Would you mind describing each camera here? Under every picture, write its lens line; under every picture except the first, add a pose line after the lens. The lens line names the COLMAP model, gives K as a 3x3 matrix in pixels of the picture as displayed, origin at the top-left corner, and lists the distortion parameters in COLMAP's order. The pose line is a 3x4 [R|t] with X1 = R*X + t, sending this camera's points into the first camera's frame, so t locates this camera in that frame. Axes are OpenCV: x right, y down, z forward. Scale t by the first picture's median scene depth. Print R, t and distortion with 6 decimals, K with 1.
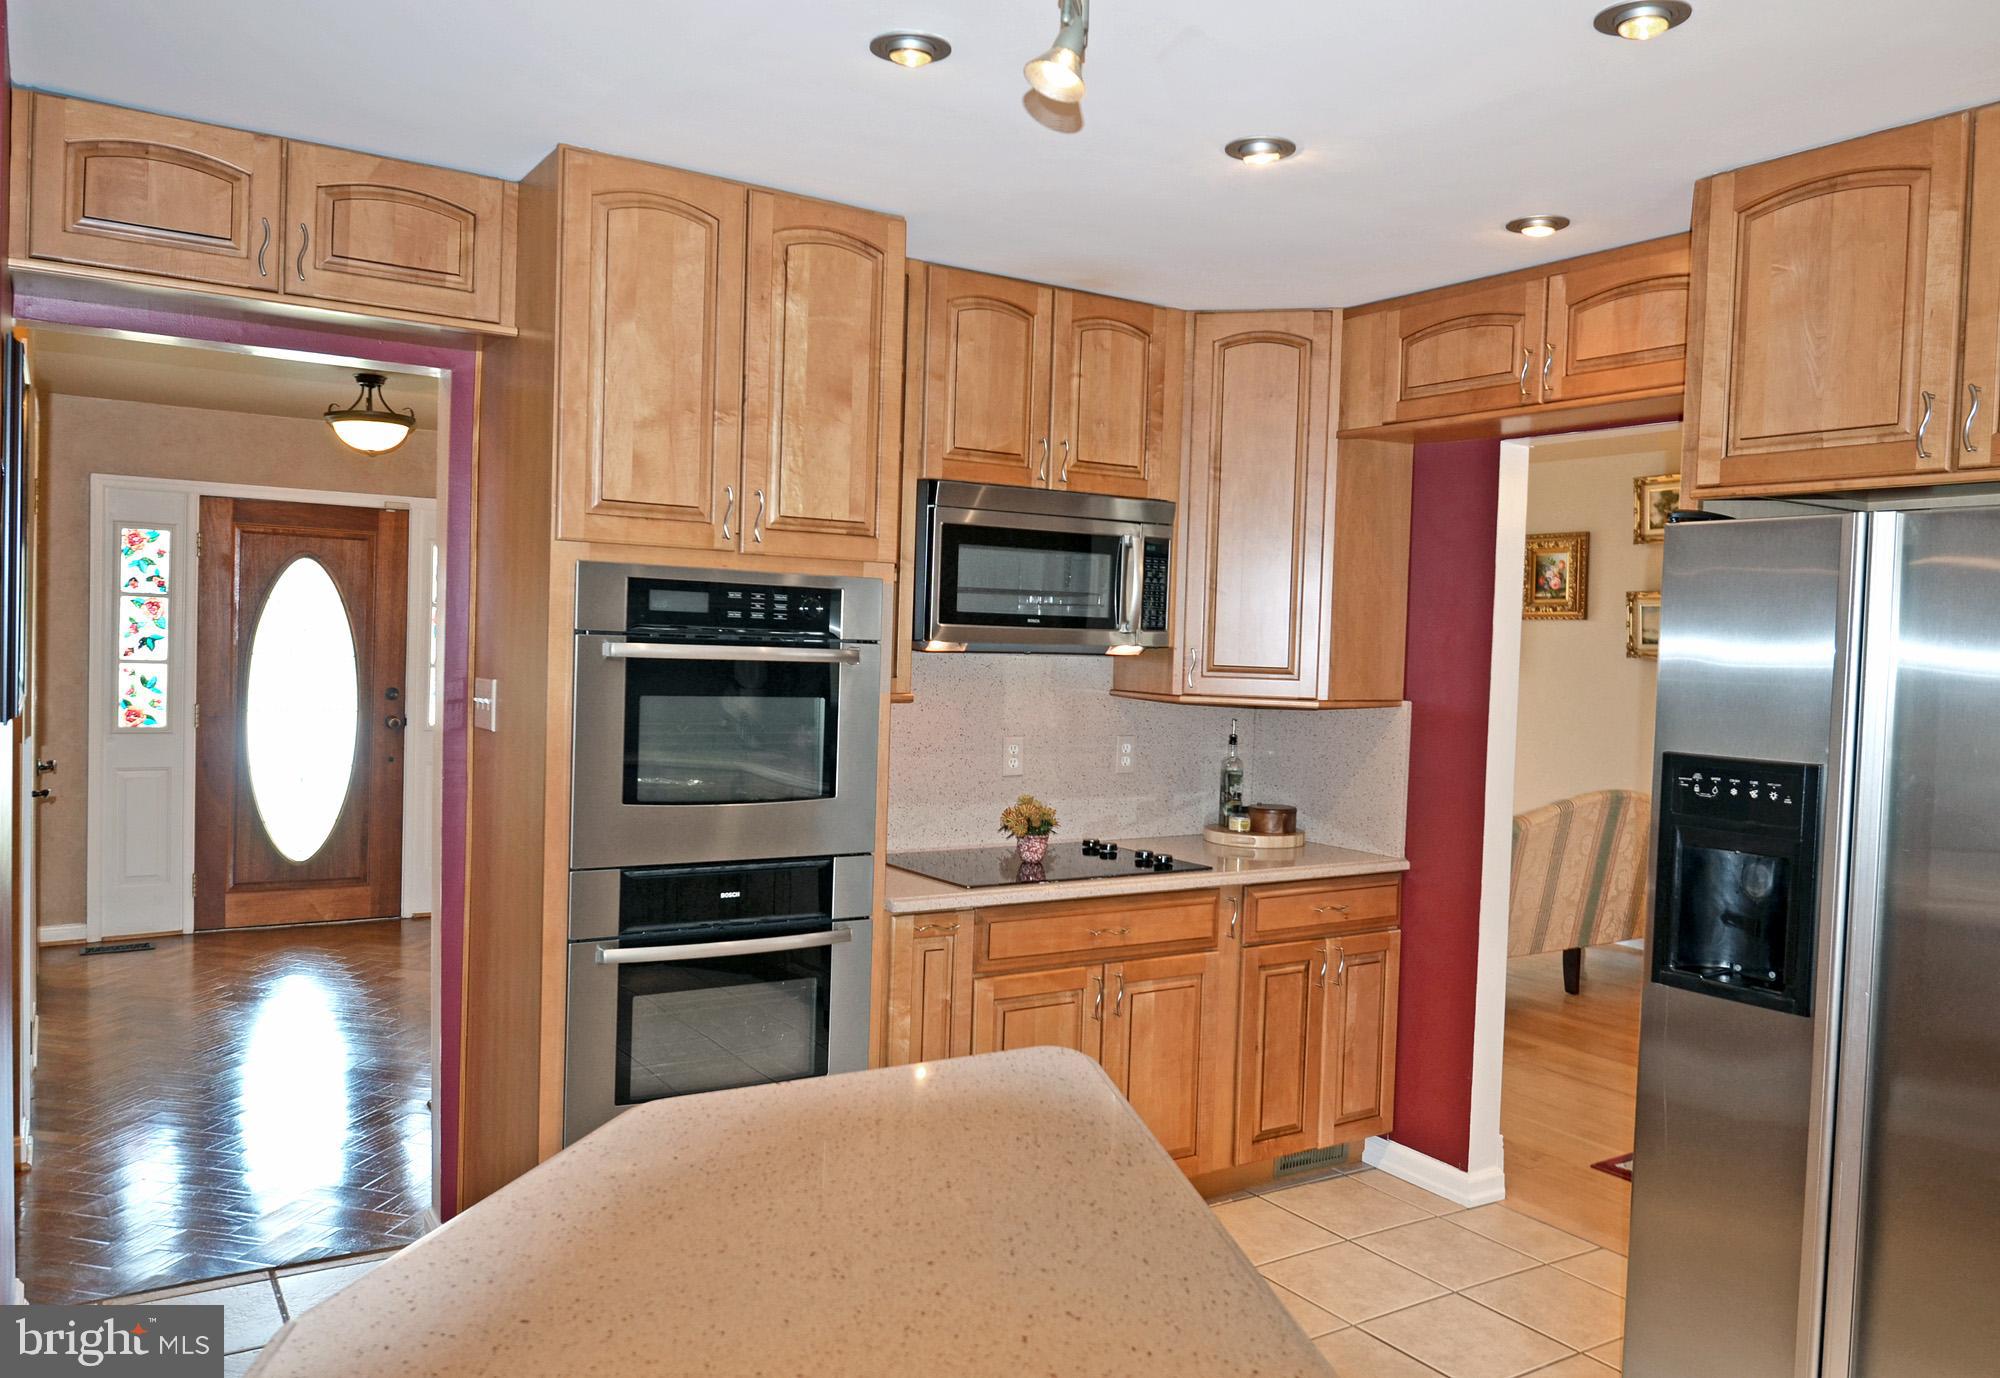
lens RADIAL K [[1458.5, 0, 992.4], [0, 1458.5, 695.1], [0, 0, 1]] dist [-0.002491, -0.013099]
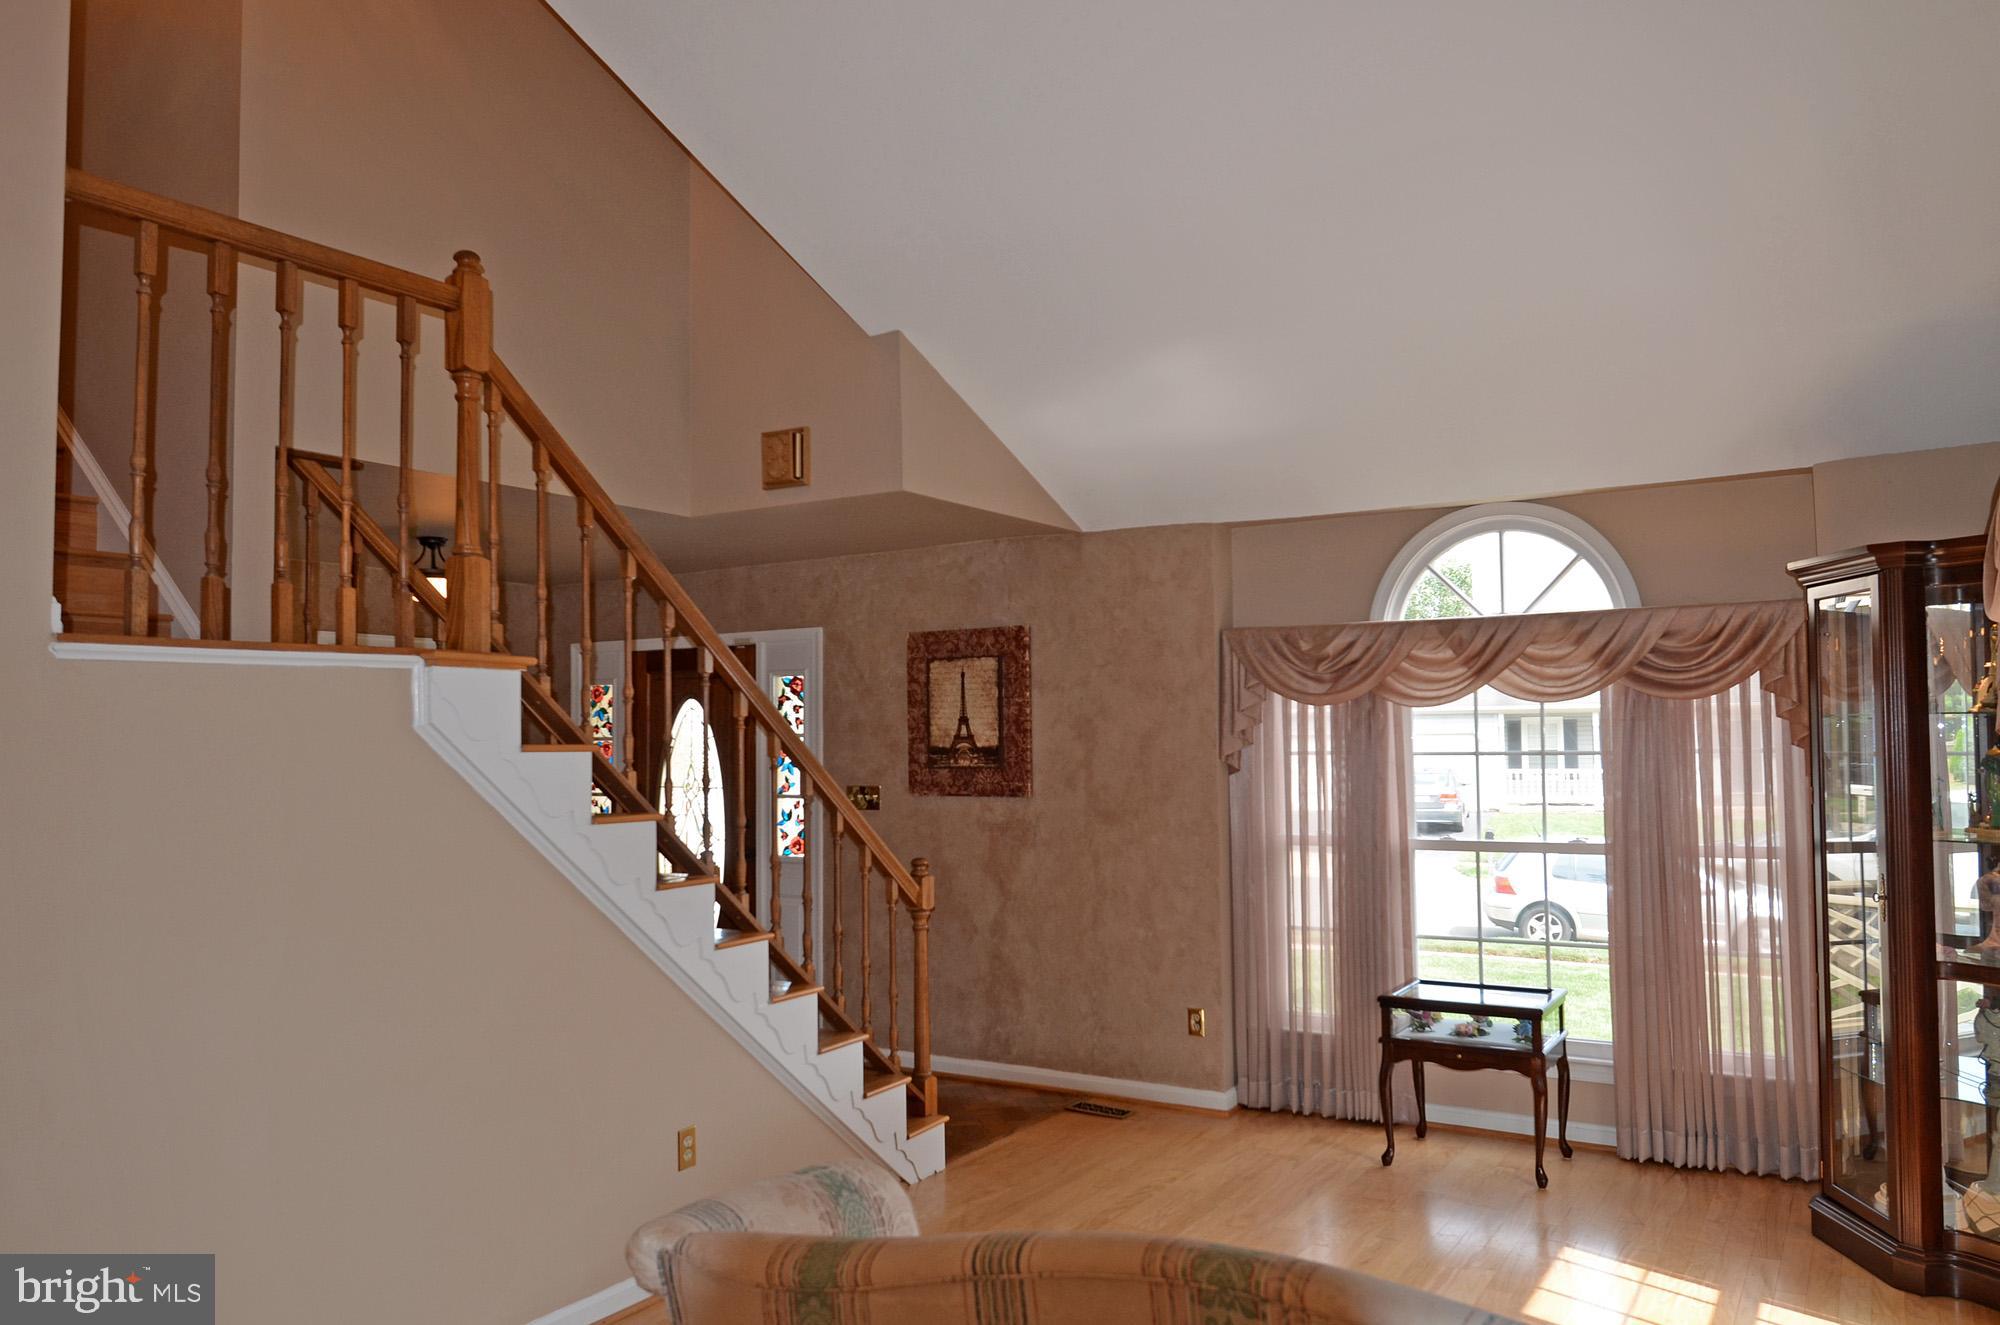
lens RADIAL K [[1401.9, 0, 1017.8], [0, 1401.9, 665.8], [0, 0, 1]] dist [-0.000243, -0.017991]
pose [[0.430797, -0.086479, -0.898296, 1.042788], [-0.009755, 0.994894, -0.100457, -0.026671], [0.902396, 0.052040, 0.427754, 1.374641]]
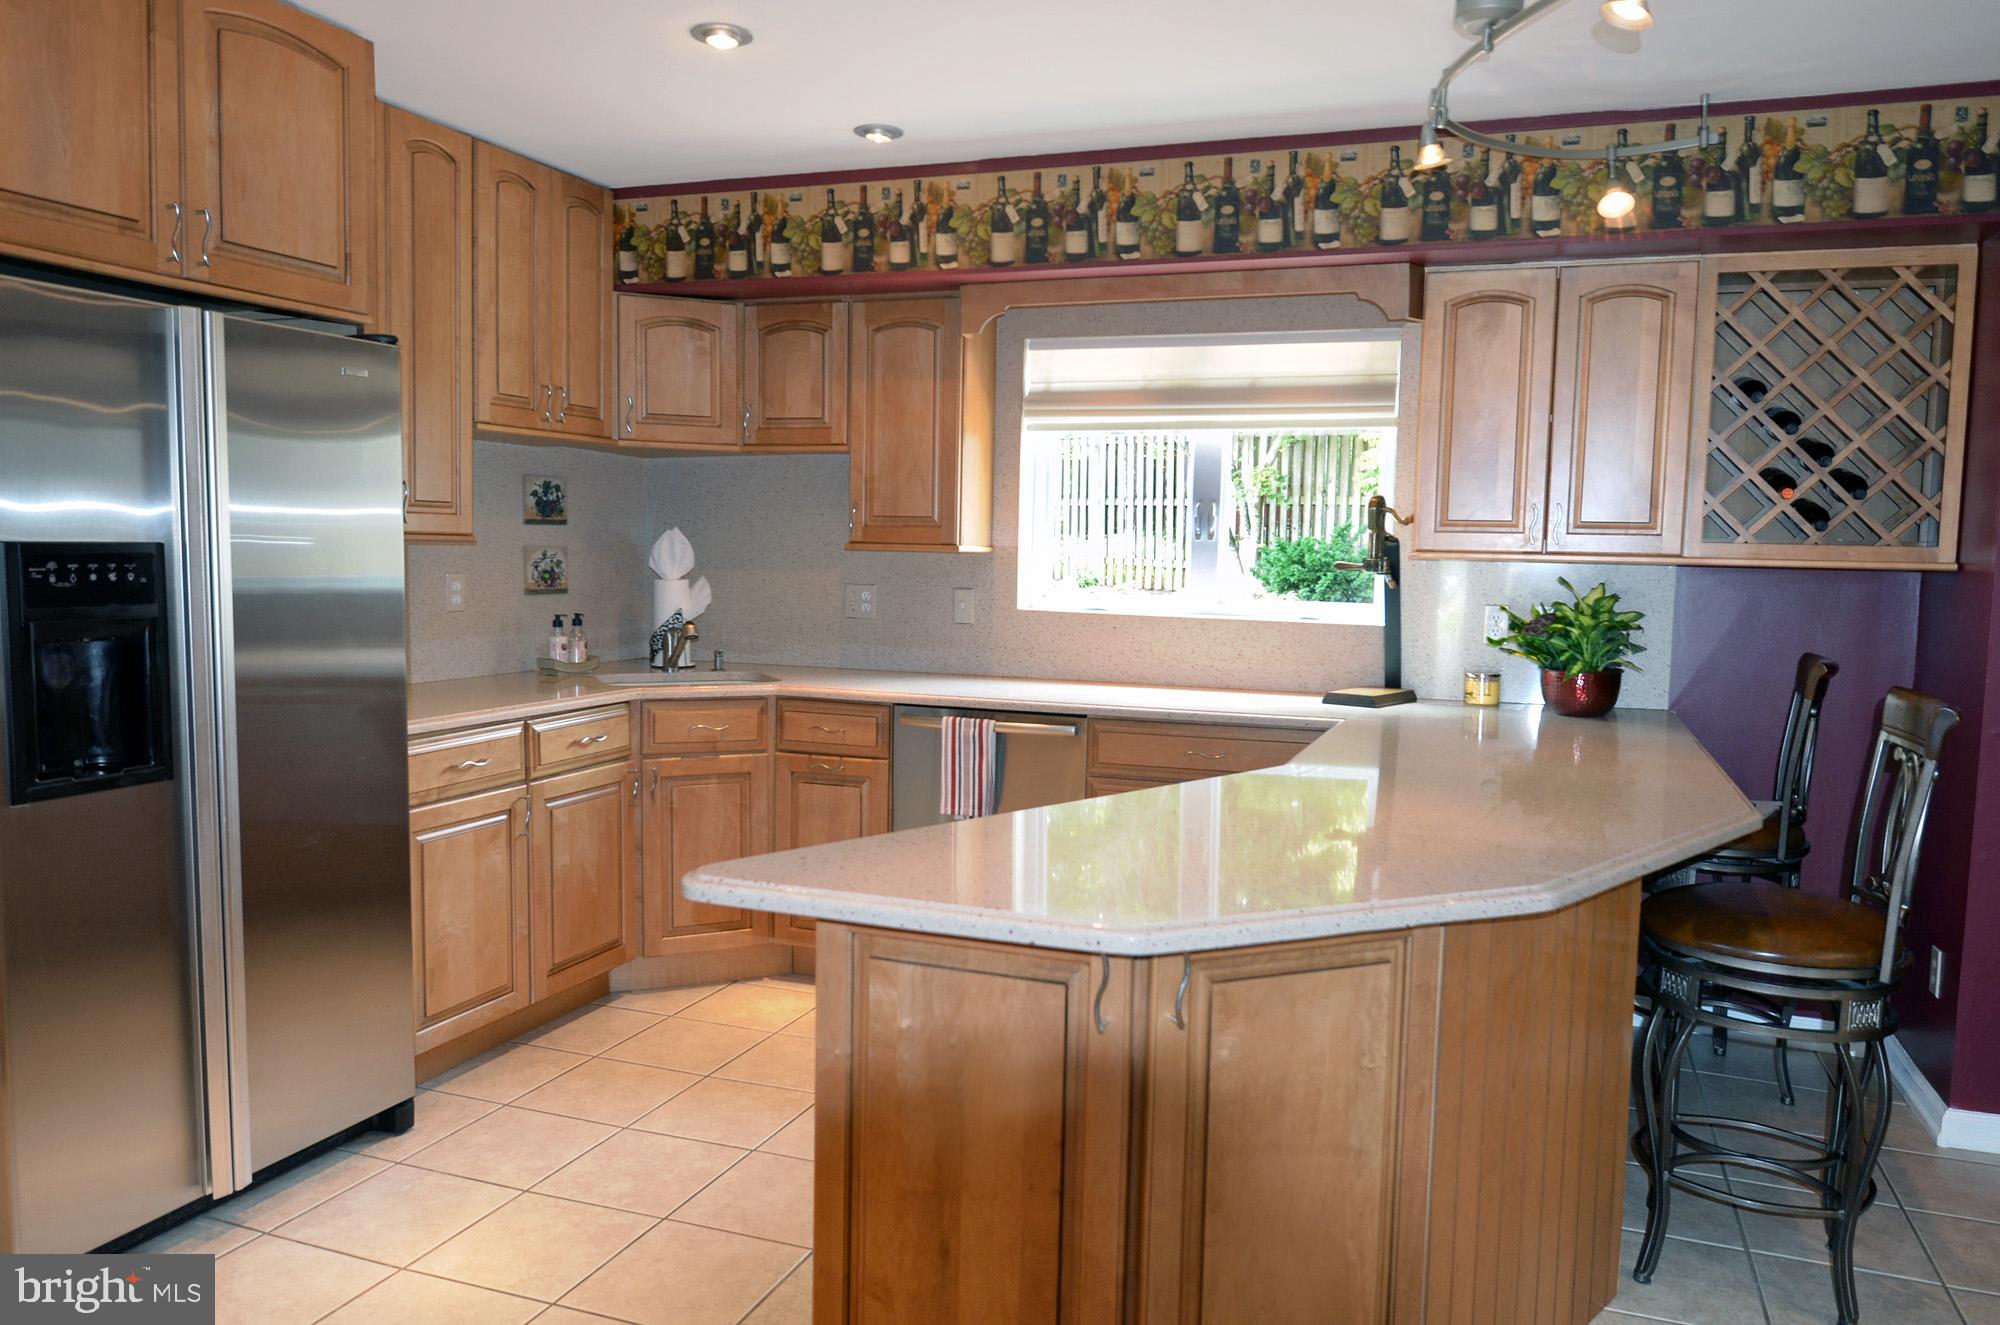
lens RADIAL K [[1401.9, 0, 1012.3], [0, 1401.9, 668.5], [0, 0, 1]] dist [-0.000243, -0.017991]
pose [[-0.594761, -0.113937, 0.795787, -0.396034], [-0.008577, 0.990748, 0.135441, -0.002698], [-0.803857, 0.073730, -0.590236, 0.706489]]
